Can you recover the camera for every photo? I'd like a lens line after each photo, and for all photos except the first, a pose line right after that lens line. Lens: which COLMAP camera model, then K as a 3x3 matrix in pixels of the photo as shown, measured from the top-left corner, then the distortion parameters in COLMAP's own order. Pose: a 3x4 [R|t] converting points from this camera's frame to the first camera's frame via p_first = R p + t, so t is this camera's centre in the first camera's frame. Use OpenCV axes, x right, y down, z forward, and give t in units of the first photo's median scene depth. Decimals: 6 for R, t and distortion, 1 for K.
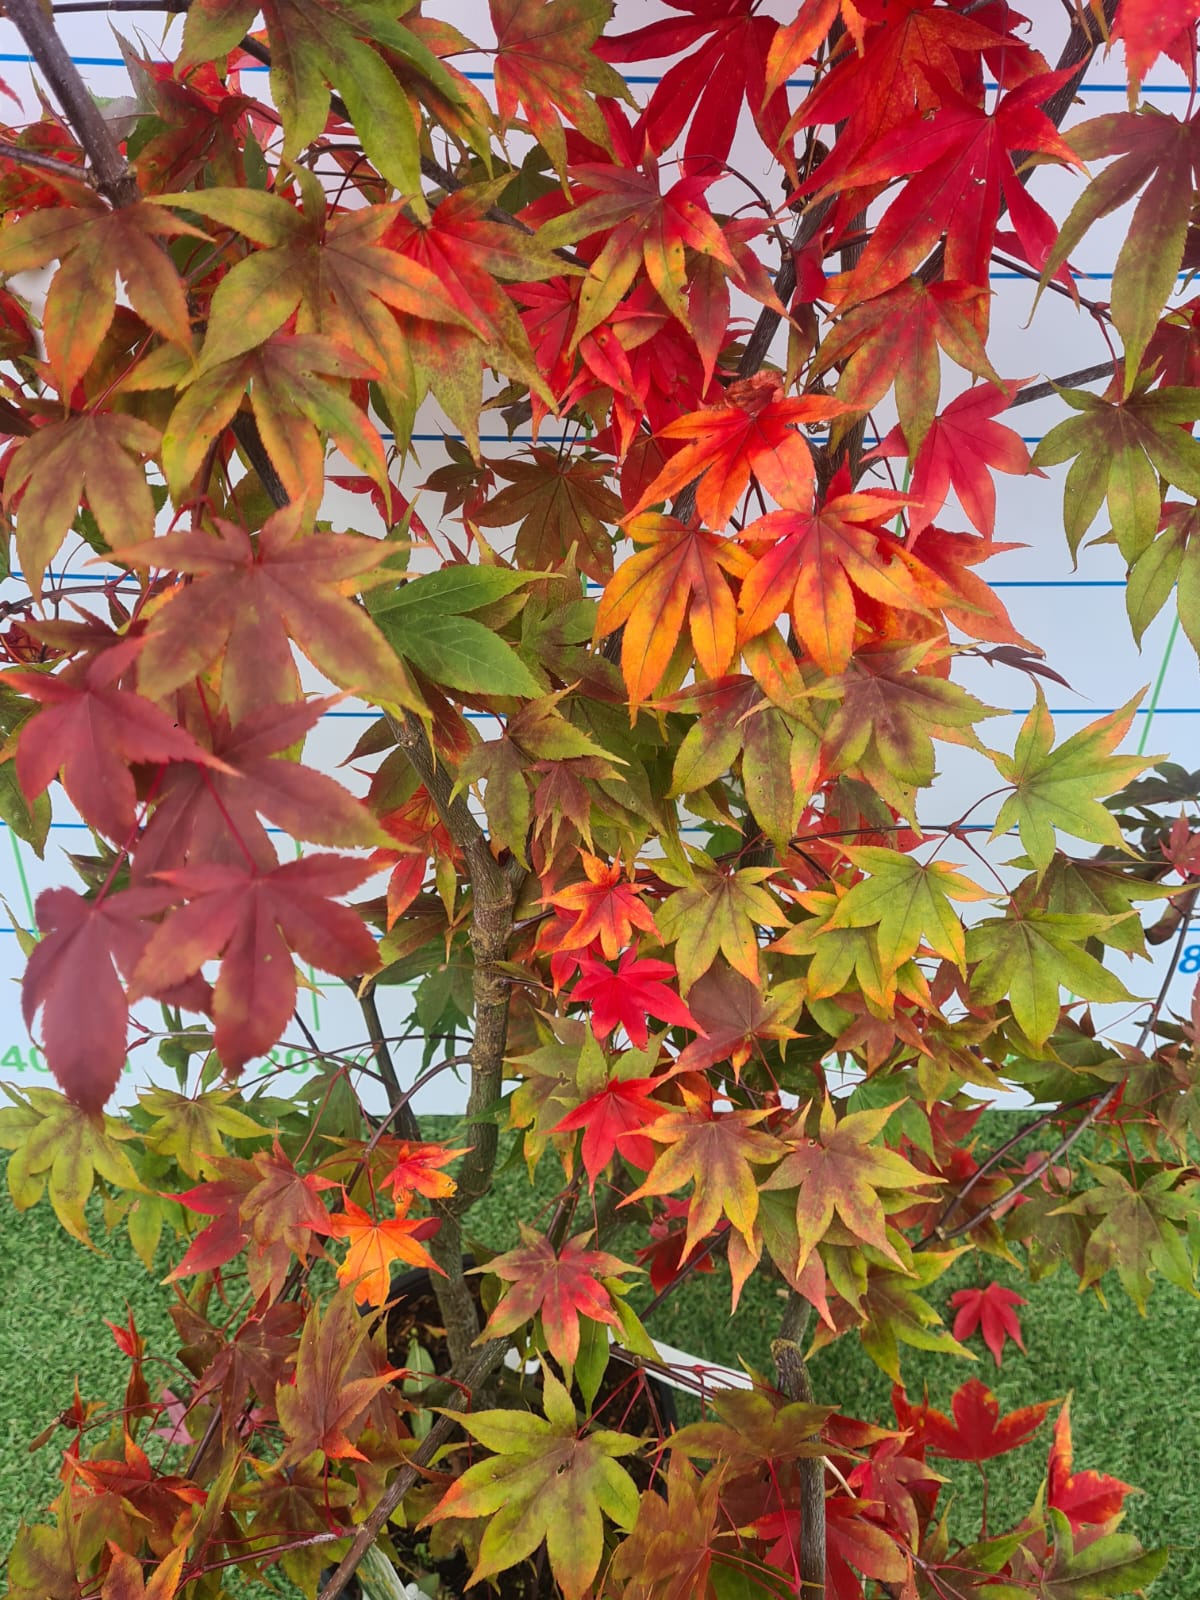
lens RADIAL K [[1542.2, 0, 600.0], [0, 1542.2, 800.0], [0, 0, 1]] dist [0.035317, -0.022078]
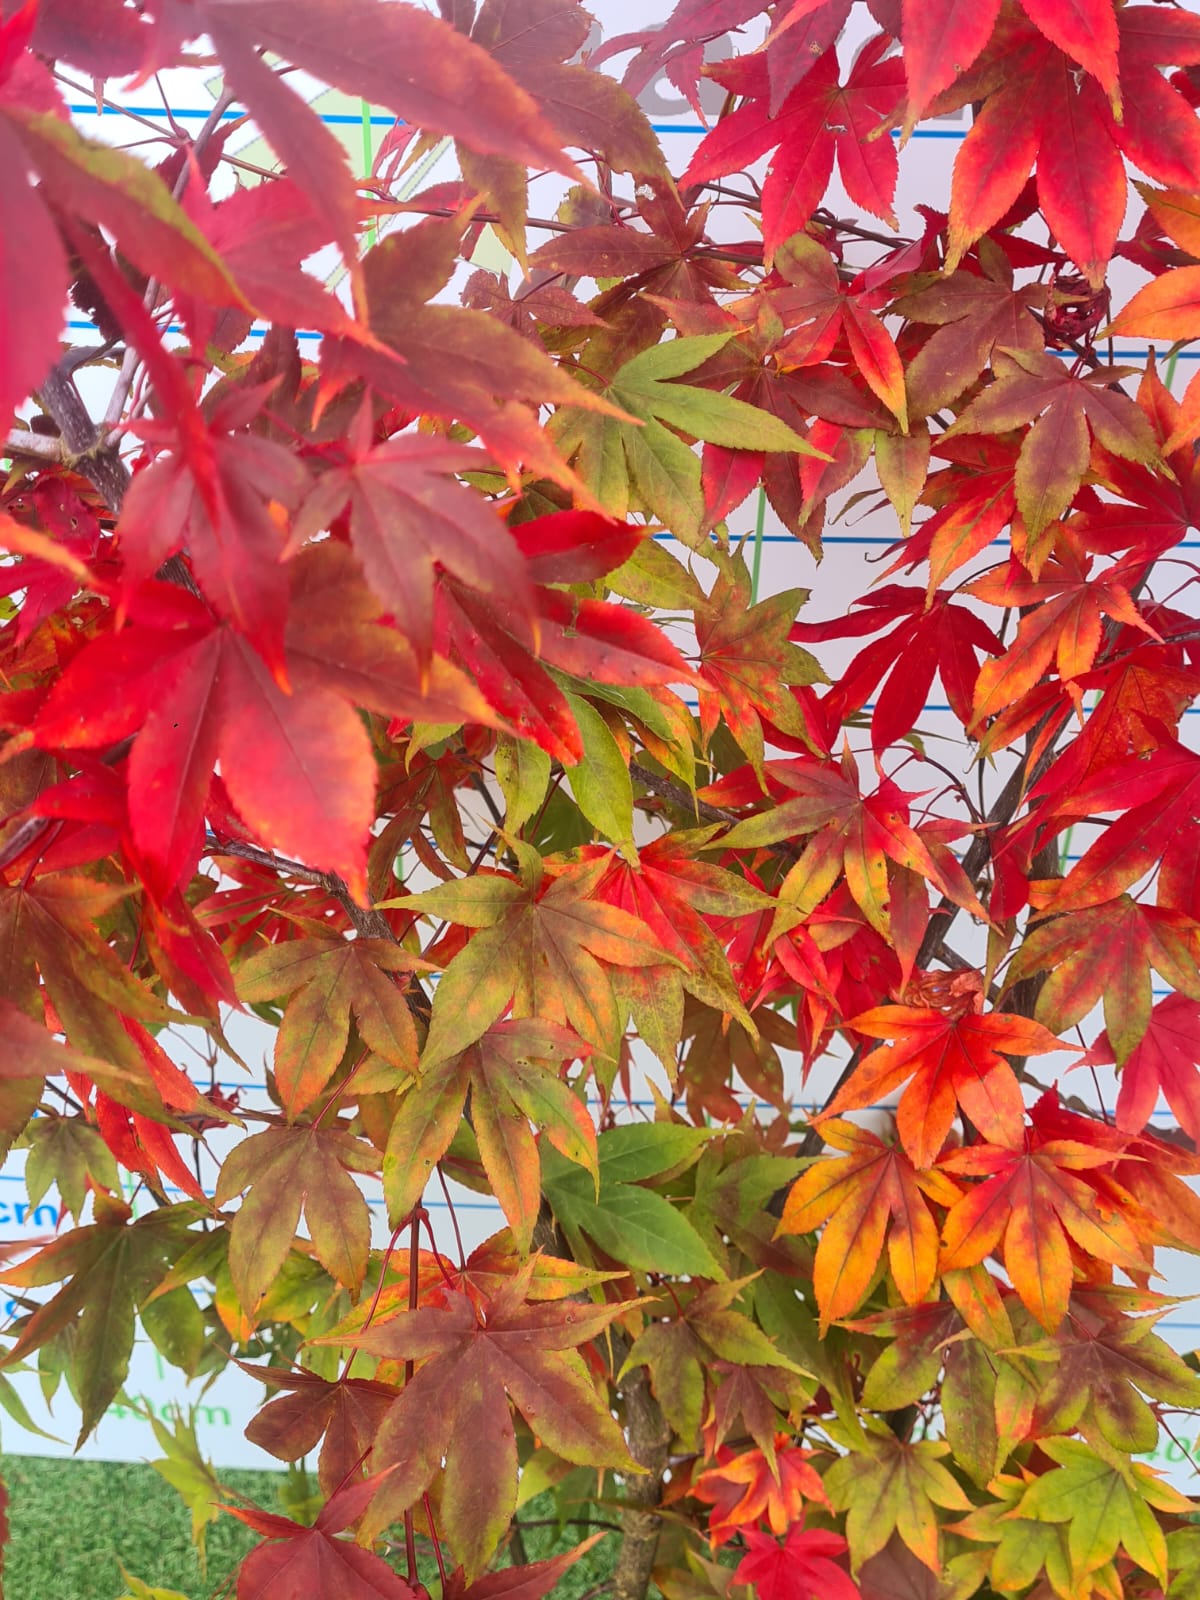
lens RADIAL K [[1554.9, 0, 561.4], [0, 1554.9, 802.8], [0, 0, 1]] dist [0.054016, -0.120227]
pose [[0.996965, 0.025378, -0.073594, -0.078066], [-0.033296, 0.993546, -0.108437, -0.271794], [0.070367, 0.110558, 0.991376, -0.005729]]
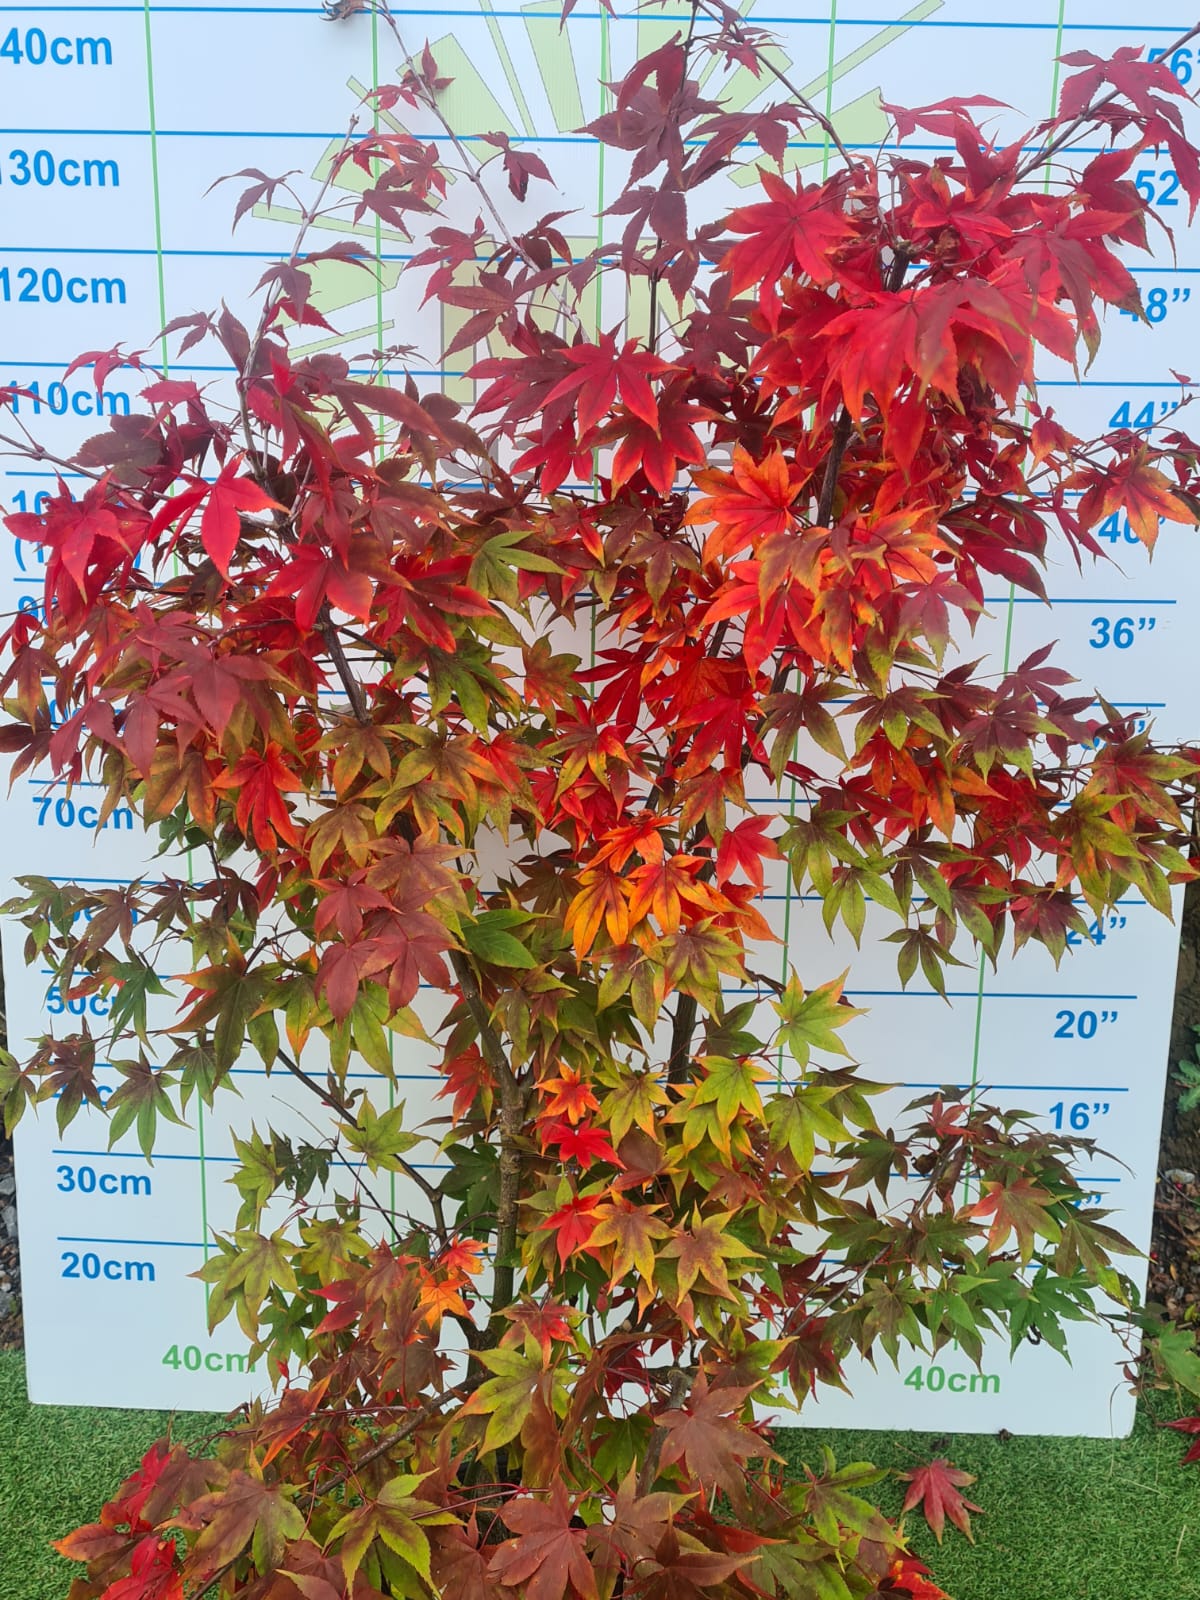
lens RADIAL K [[1531.4, 0, 552.9], [0, 1531.4, 805.3], [0, 0, 1]] dist [0.030990, 0.009188]
pose [[0.996659, 0.000761, -0.081677, 0.151997], [-0.031969, 0.923819, -0.381494, 0.525716], [0.075164, 0.382830, 0.920756, -0.950453]]
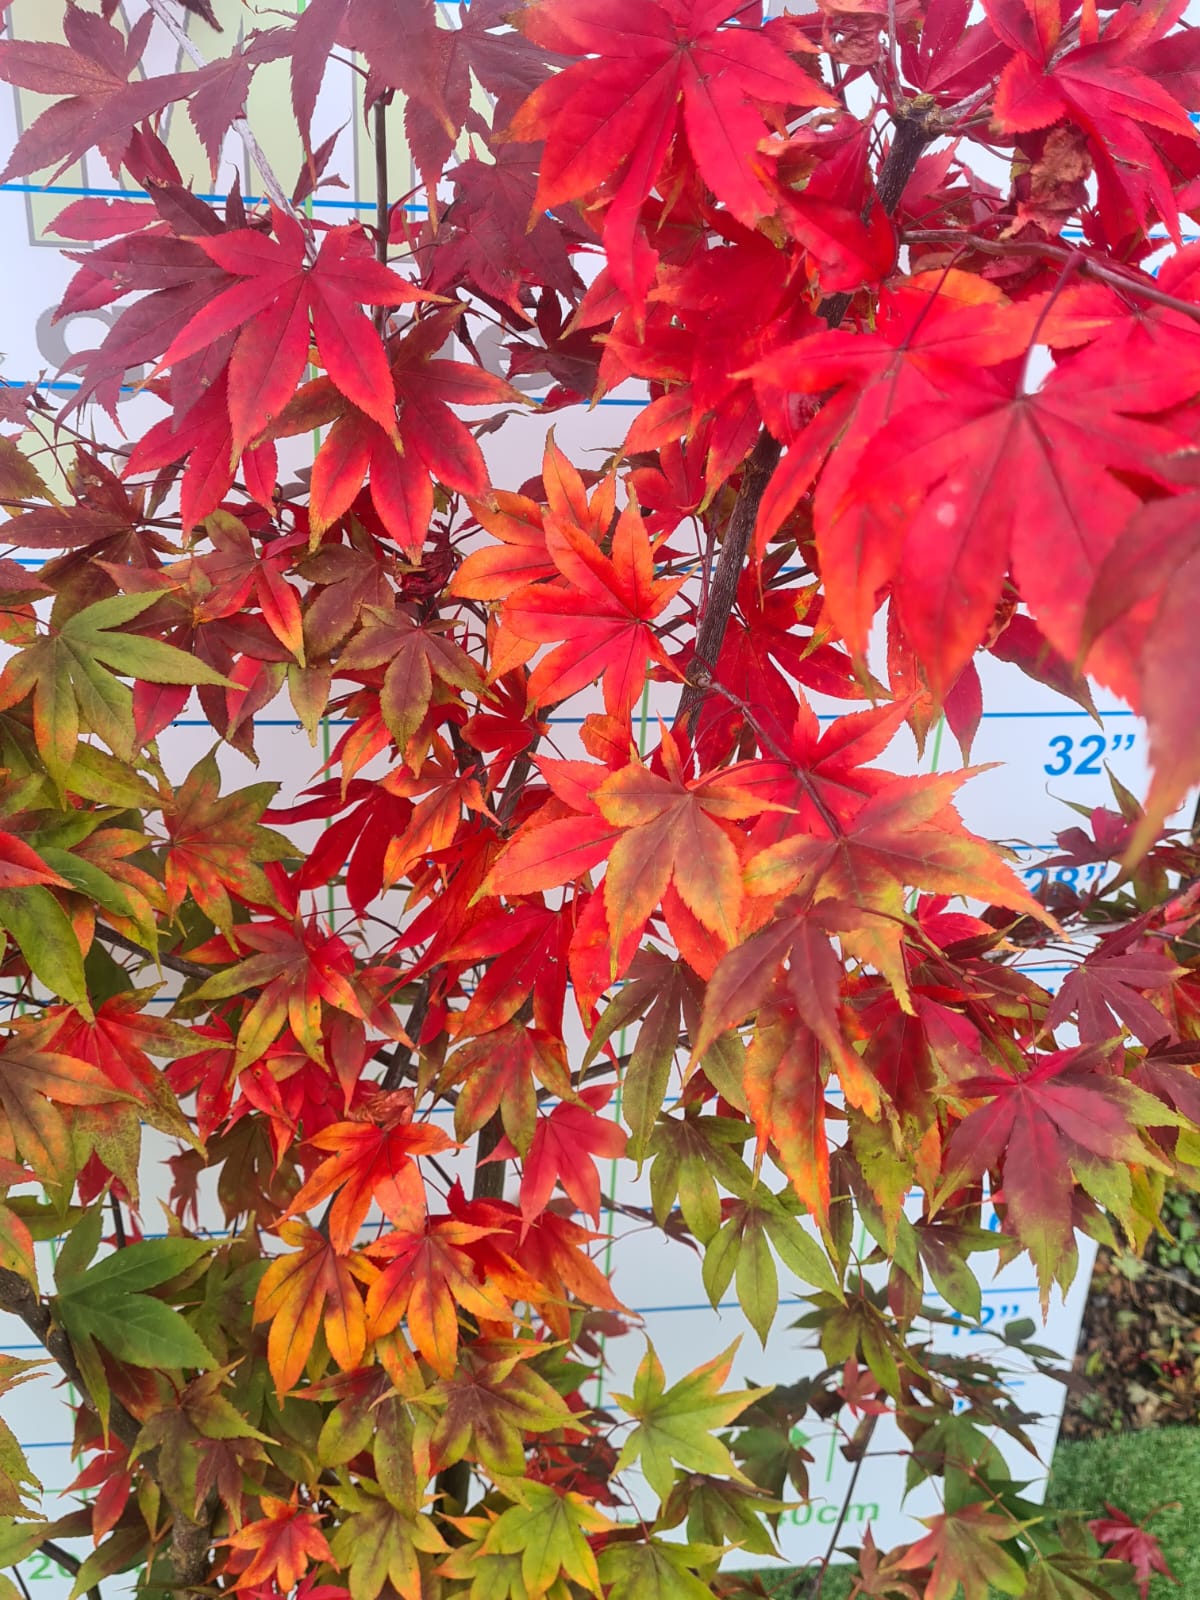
lens RADIAL K [[1542.2, 0, 600.0], [0, 1542.2, 800.0], [0, 0, 1]] dist [0.035317, -0.022078]
pose [[0.996771, -0.015174, 0.078847, 0.174938], [0.030170, 0.980803, -0.192651, -0.266385], [-0.074410, 0.194408, 0.978095, -0.233124]]
